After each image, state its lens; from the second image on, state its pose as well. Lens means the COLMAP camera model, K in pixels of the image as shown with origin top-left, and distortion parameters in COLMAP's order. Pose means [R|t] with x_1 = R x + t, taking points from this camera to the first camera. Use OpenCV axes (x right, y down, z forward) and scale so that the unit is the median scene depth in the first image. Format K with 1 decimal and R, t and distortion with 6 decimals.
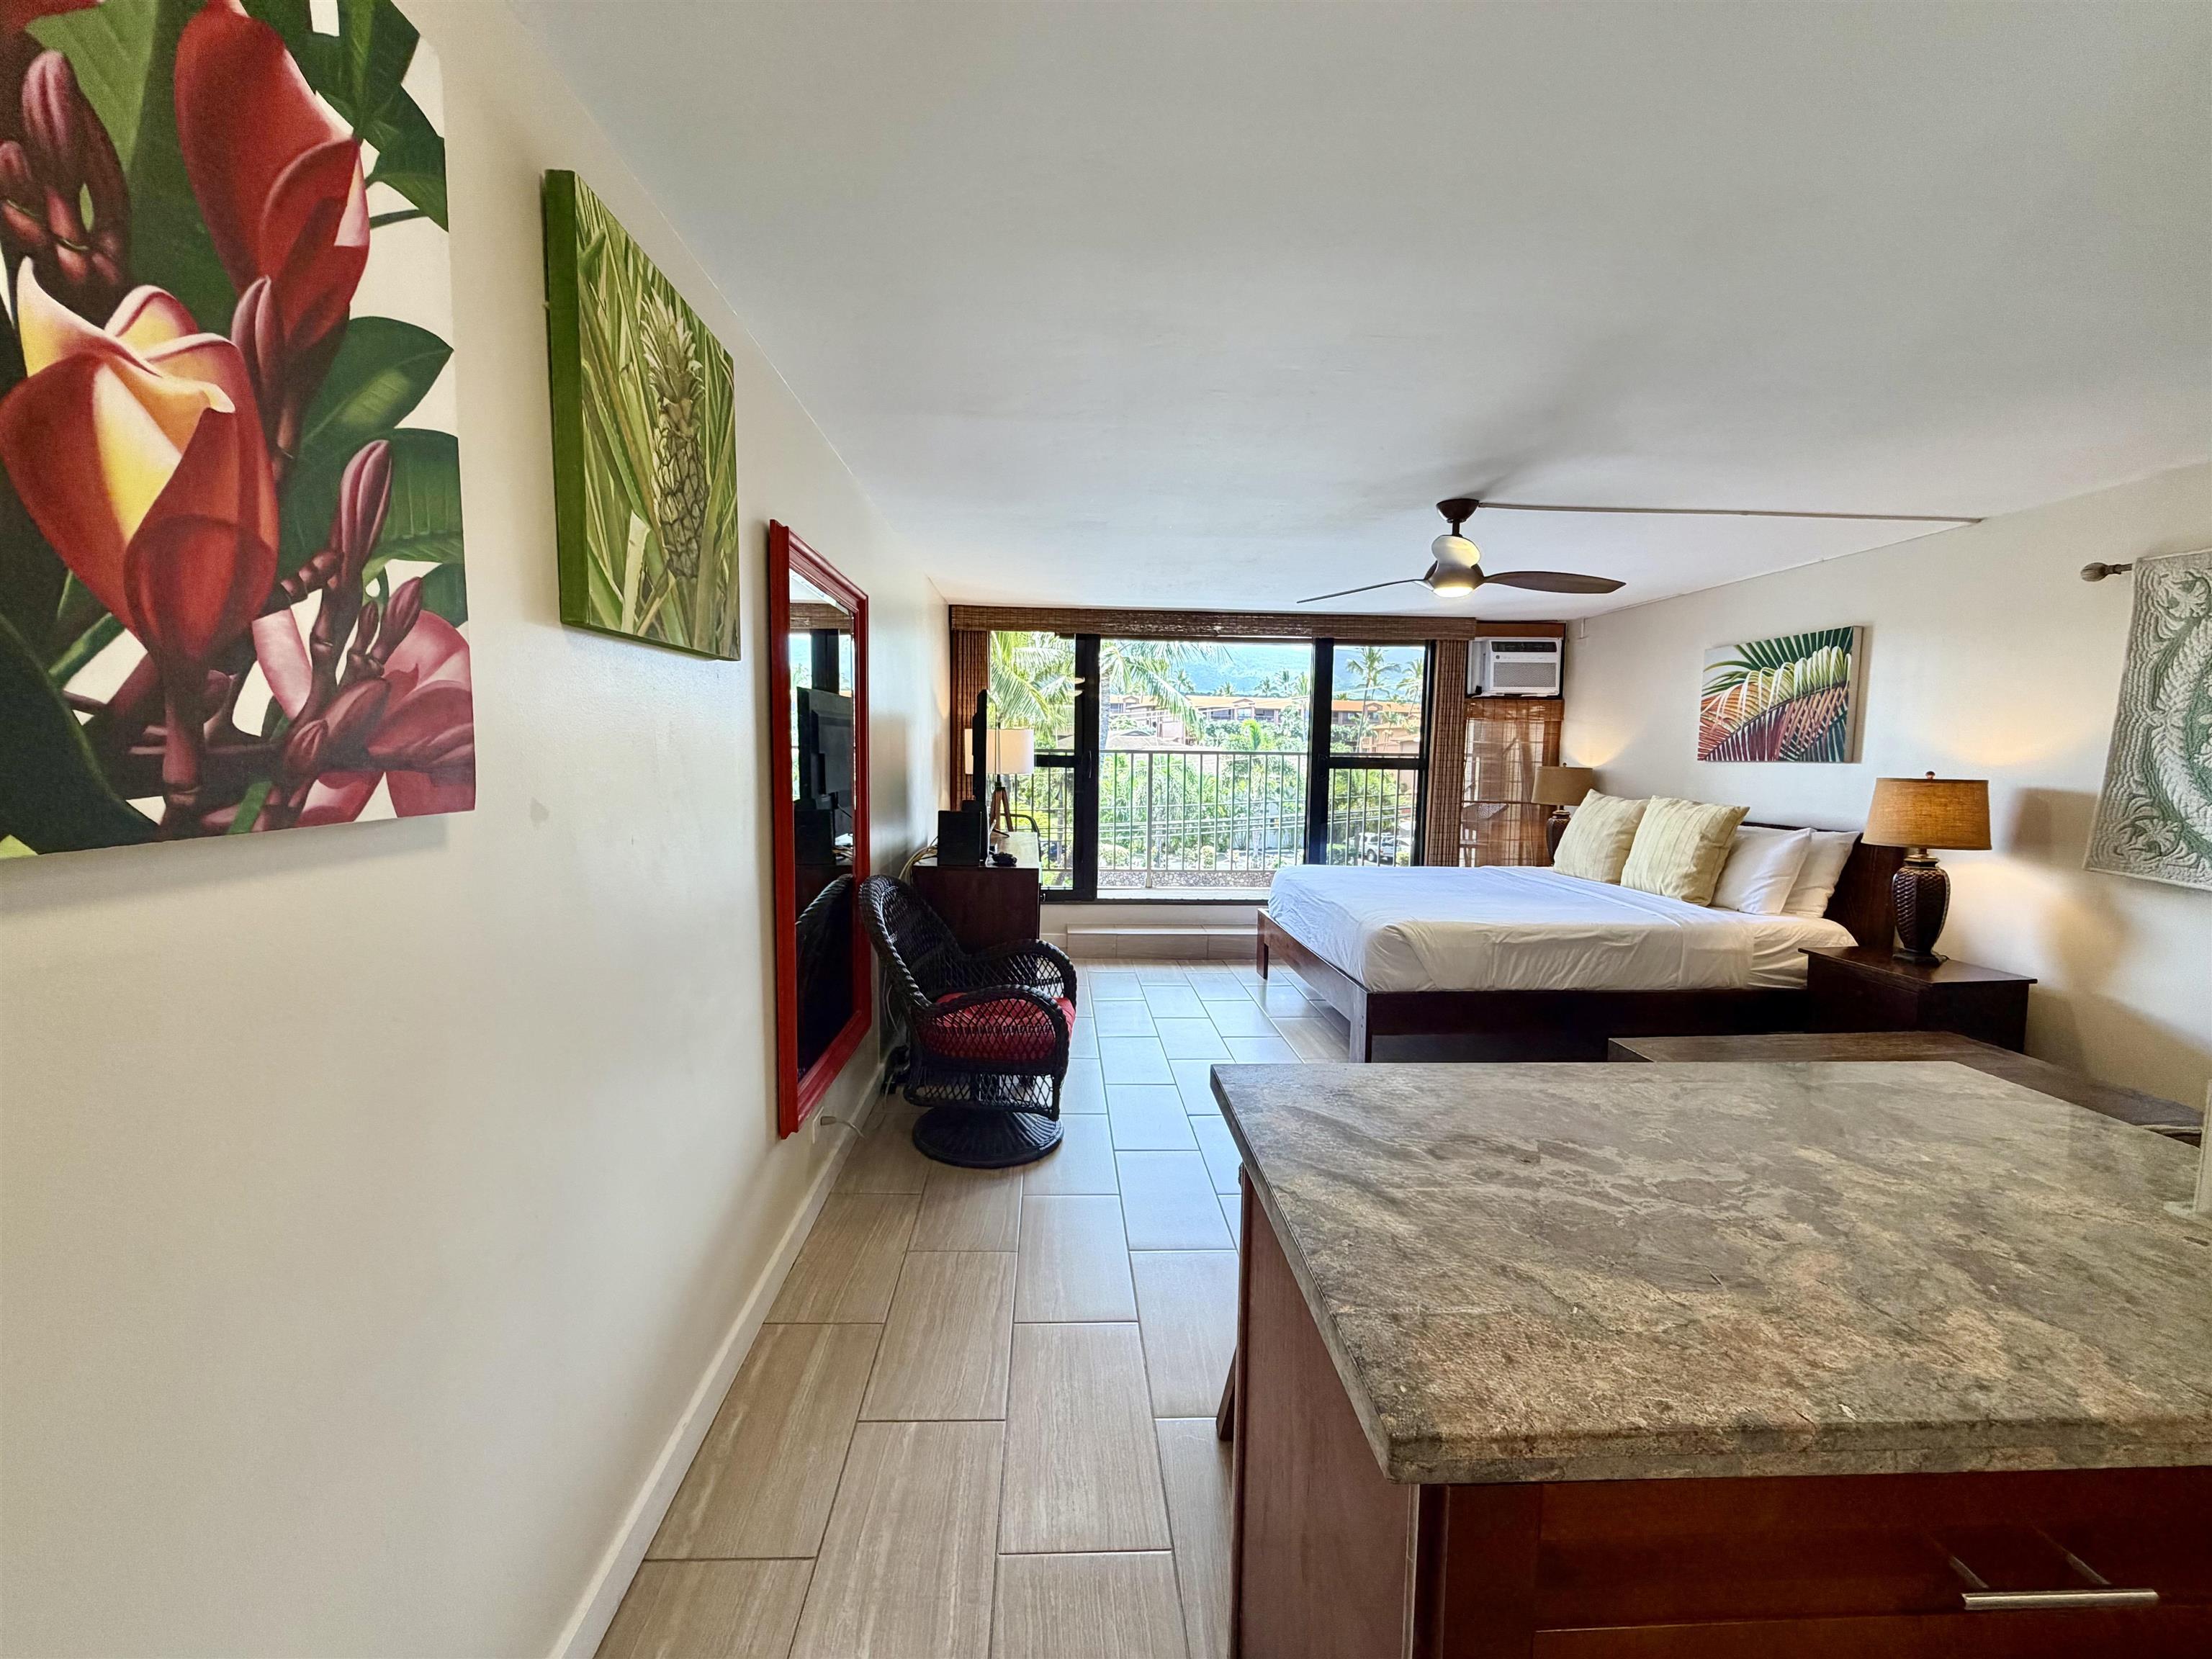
lens RADIAL K [[882.0, 0, 1099.2], [0, 882.0, 826.3], [0, 0, 1]] dist [0.002439, -0.001067]
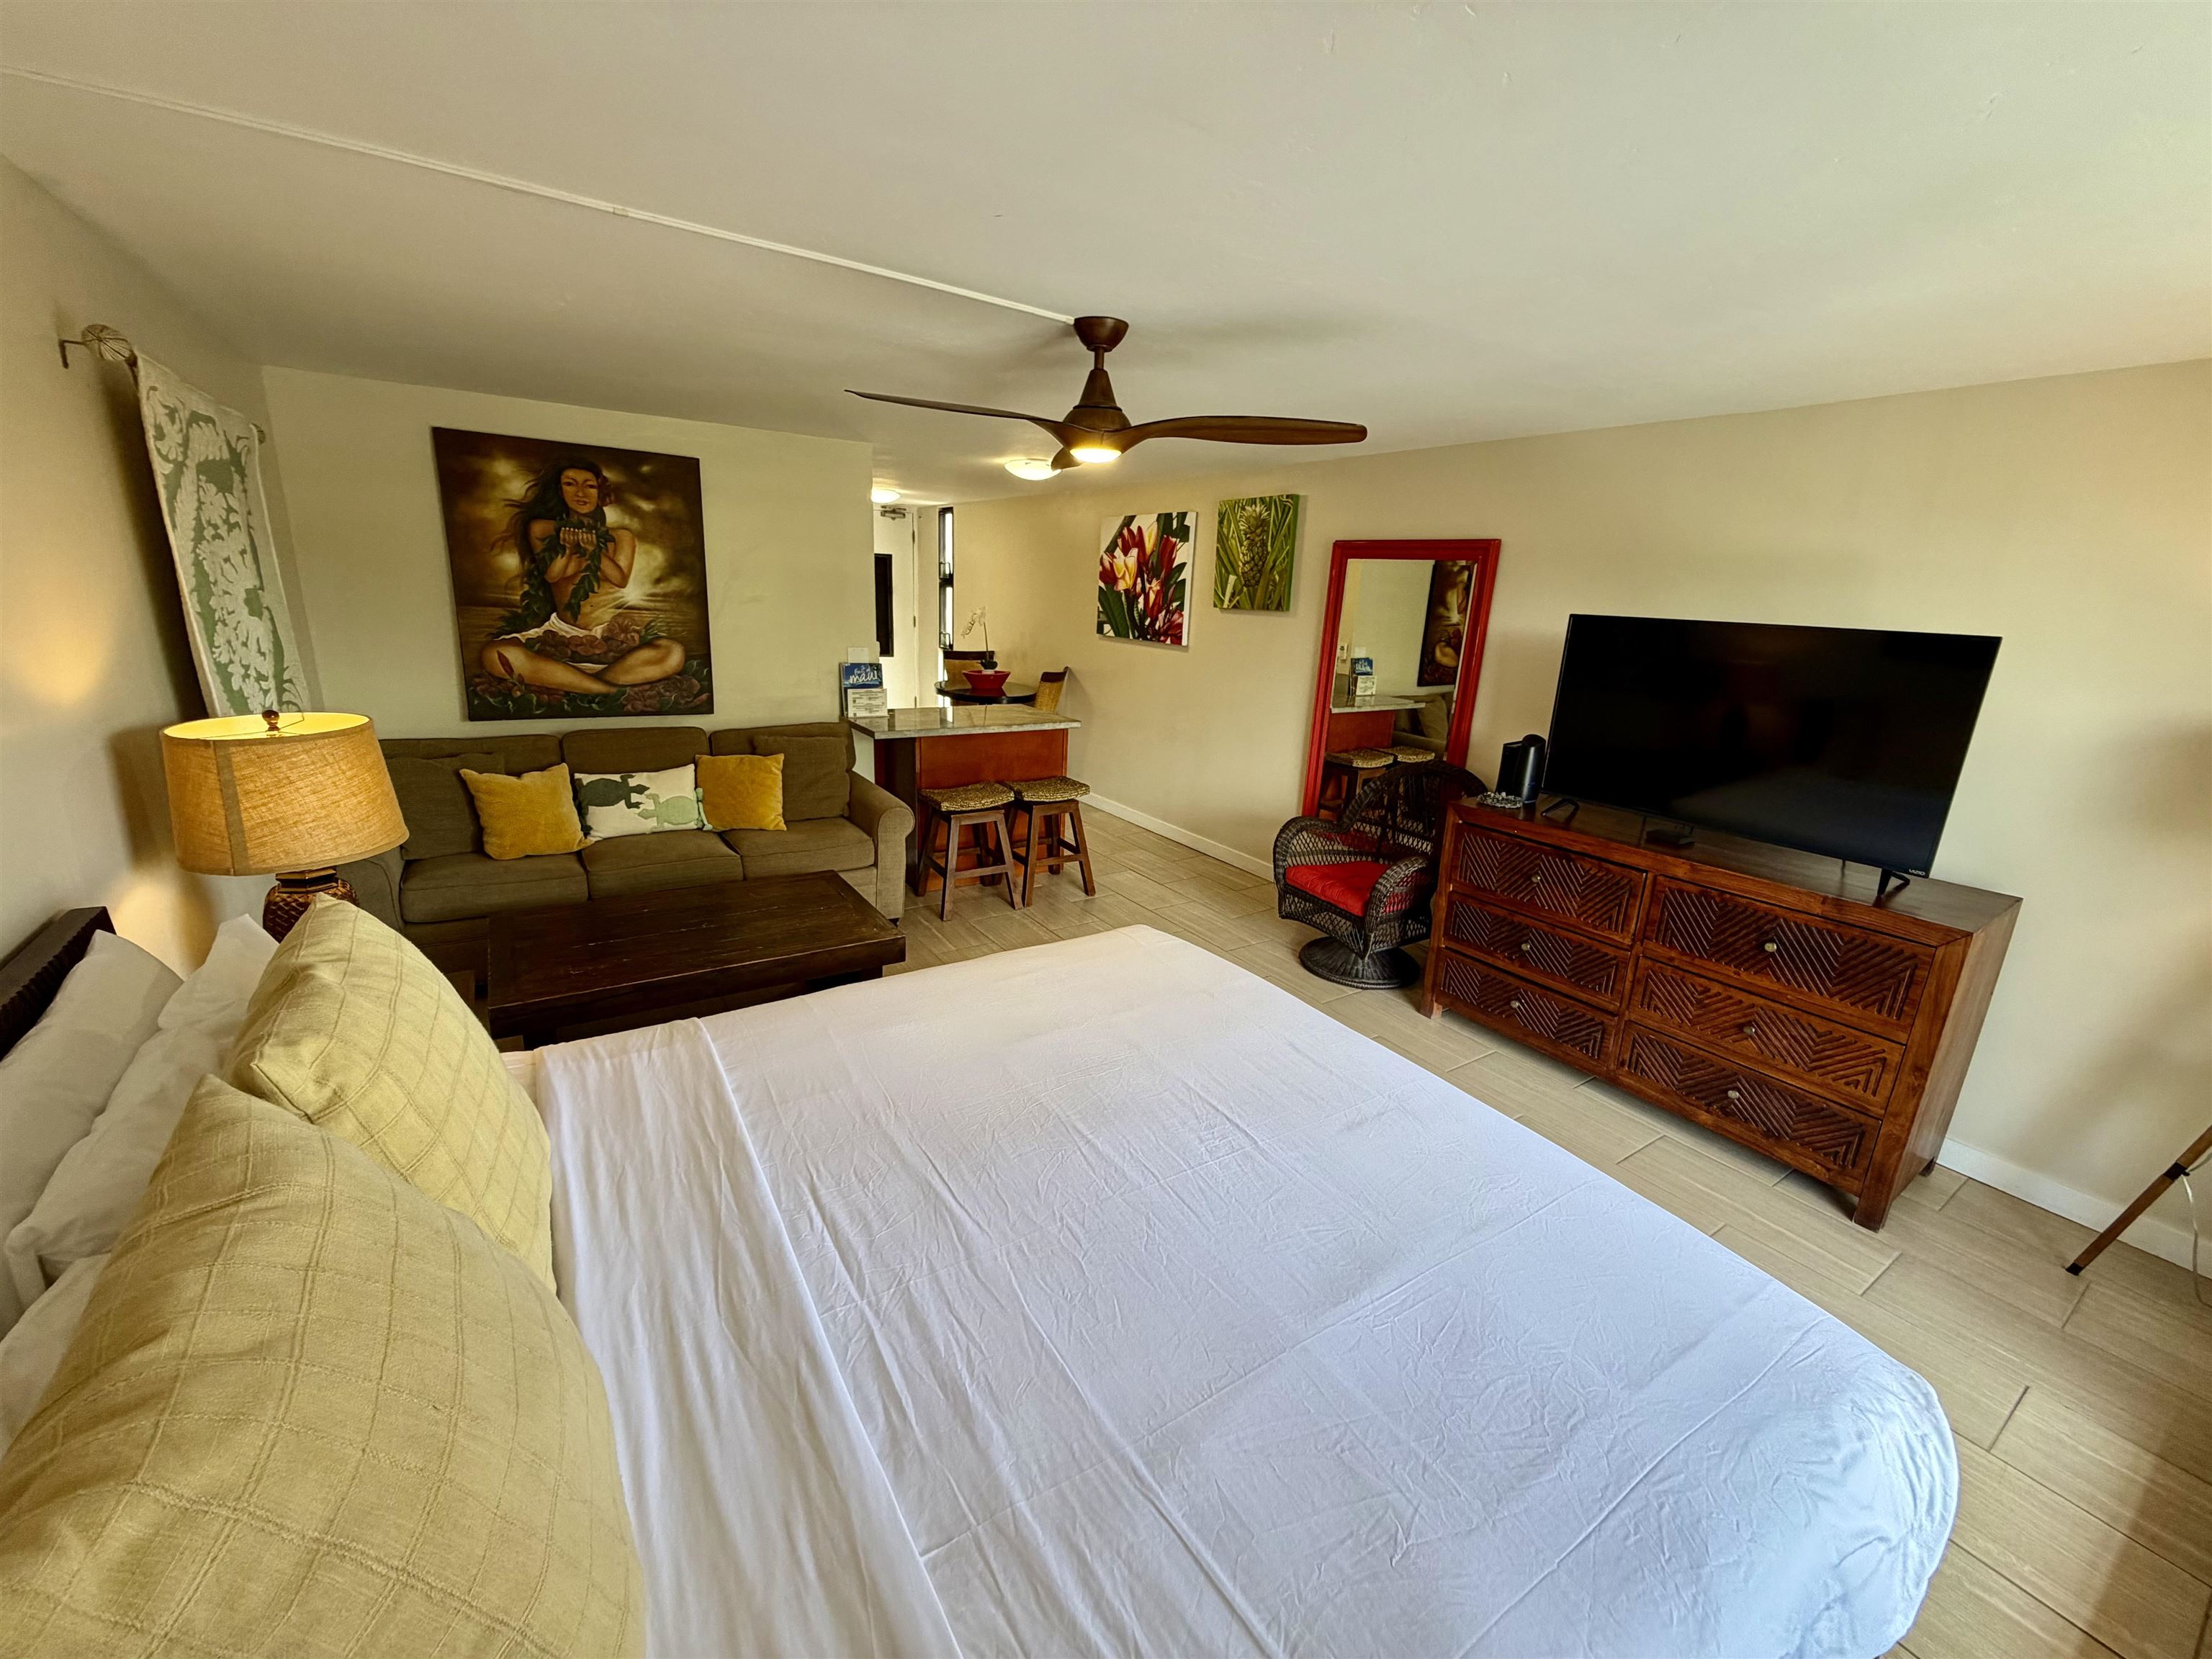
lens RADIAL K [[882.0, 0, 1102.6], [0, 882.0, 829.0], [0, 0, 1]] dist [0.002439, -0.001067]
pose [[-0.862379, 0.085367, -0.499014, 1.837734], [-0.098743, 0.938388, 0.331176, -0.512377], [0.496540, 0.334873, -0.800817, 3.957856]]
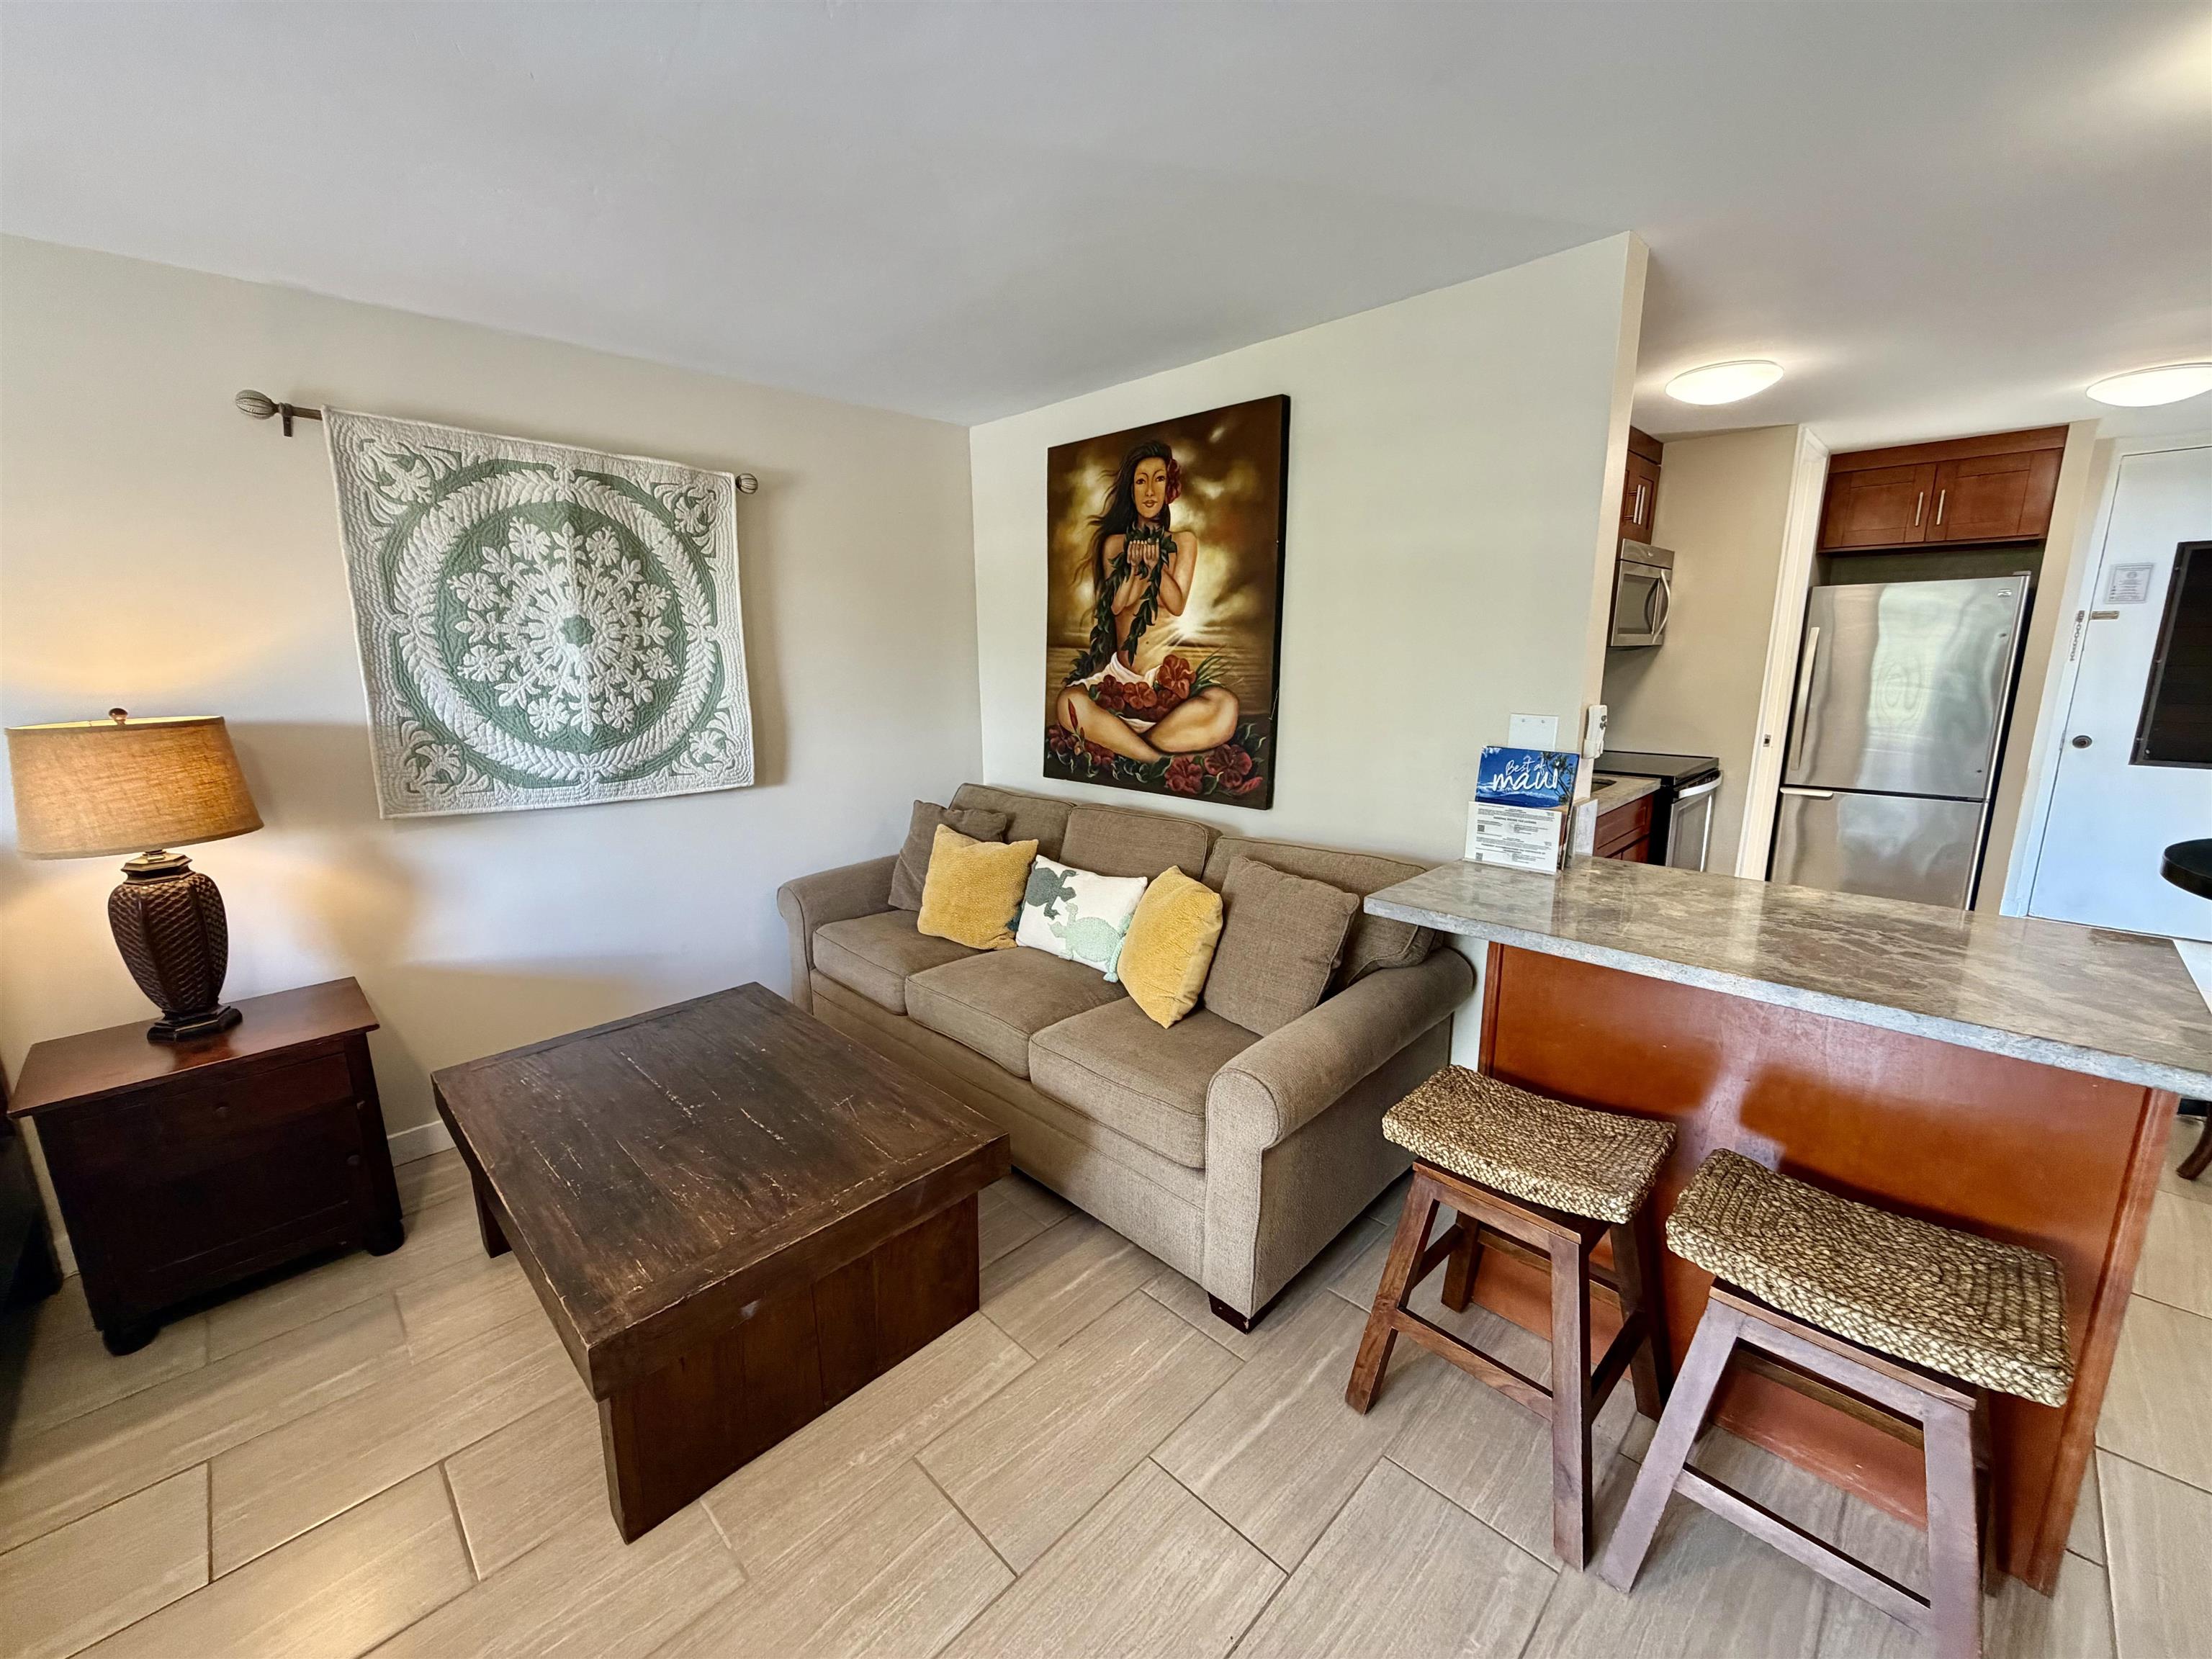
lens RADIAL K [[882.0, 0, 1099.6], [0, 882.0, 829.1], [0, 0, 1]] dist [0.002439, -0.001067]
pose [[-0.669809, -0.156779, 0.725794, 0.265914], [0.066949, 0.960723, 0.269312, -0.229502], [-0.739510, 0.228979, -0.633004, 2.138009]]
